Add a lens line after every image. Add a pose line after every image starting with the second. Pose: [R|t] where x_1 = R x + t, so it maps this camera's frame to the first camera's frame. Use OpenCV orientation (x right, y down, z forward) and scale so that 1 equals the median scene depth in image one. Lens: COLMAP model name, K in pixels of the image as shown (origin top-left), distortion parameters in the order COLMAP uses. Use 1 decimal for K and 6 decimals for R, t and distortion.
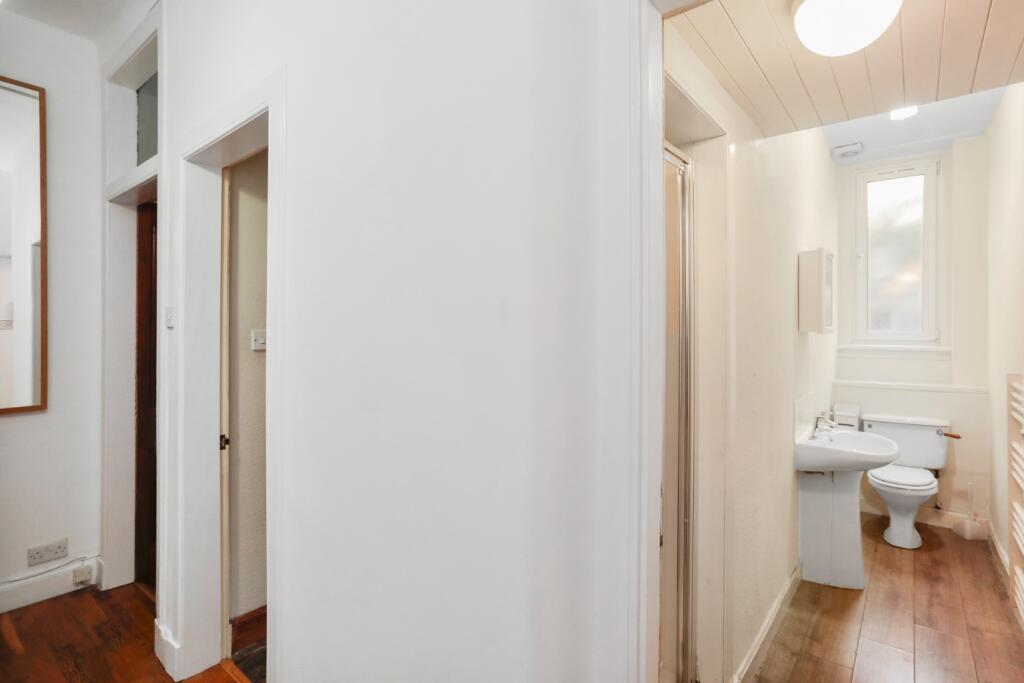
lens RADIAL K [[502.7, 0, 515.0], [0, 502.7, 326.3], [0, 0, 1]] dist [0.029491, 0.000828]
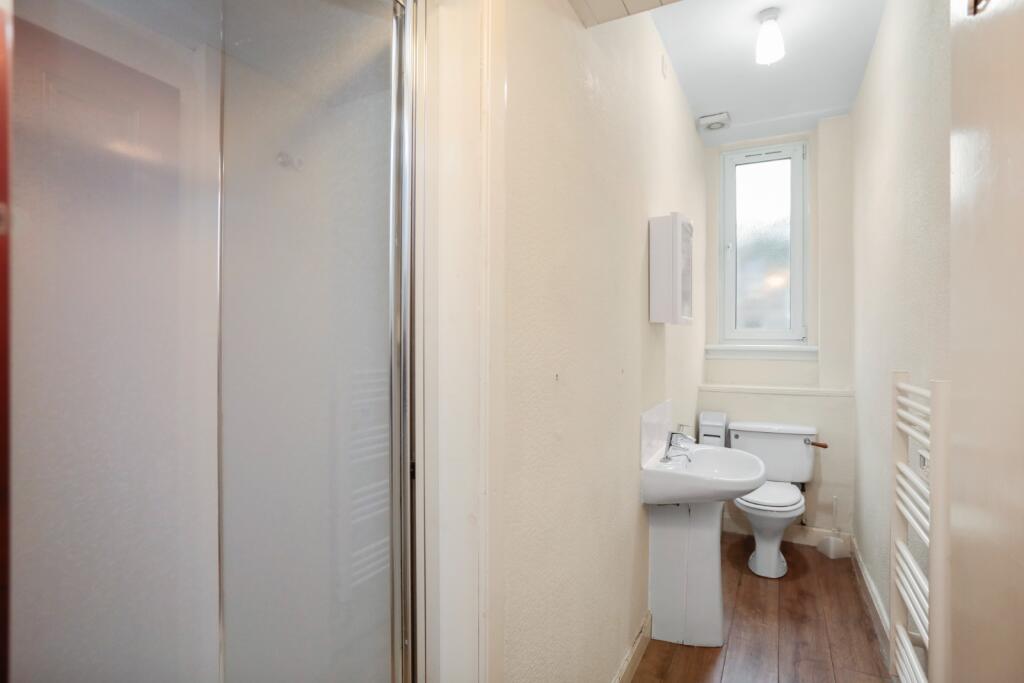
lens RADIAL K [[454.3, 0, 512.0], [0, 454.3, 341.5], [0, 0, 1]] dist [-0.002125, -0.000018]
pose [[0.991493, 0.000704, 0.130159, 0.229586], [-0.000966, 0.999998, 0.001948, 0.034322], [-0.130157, -0.002057, 0.991491, 0.302175]]
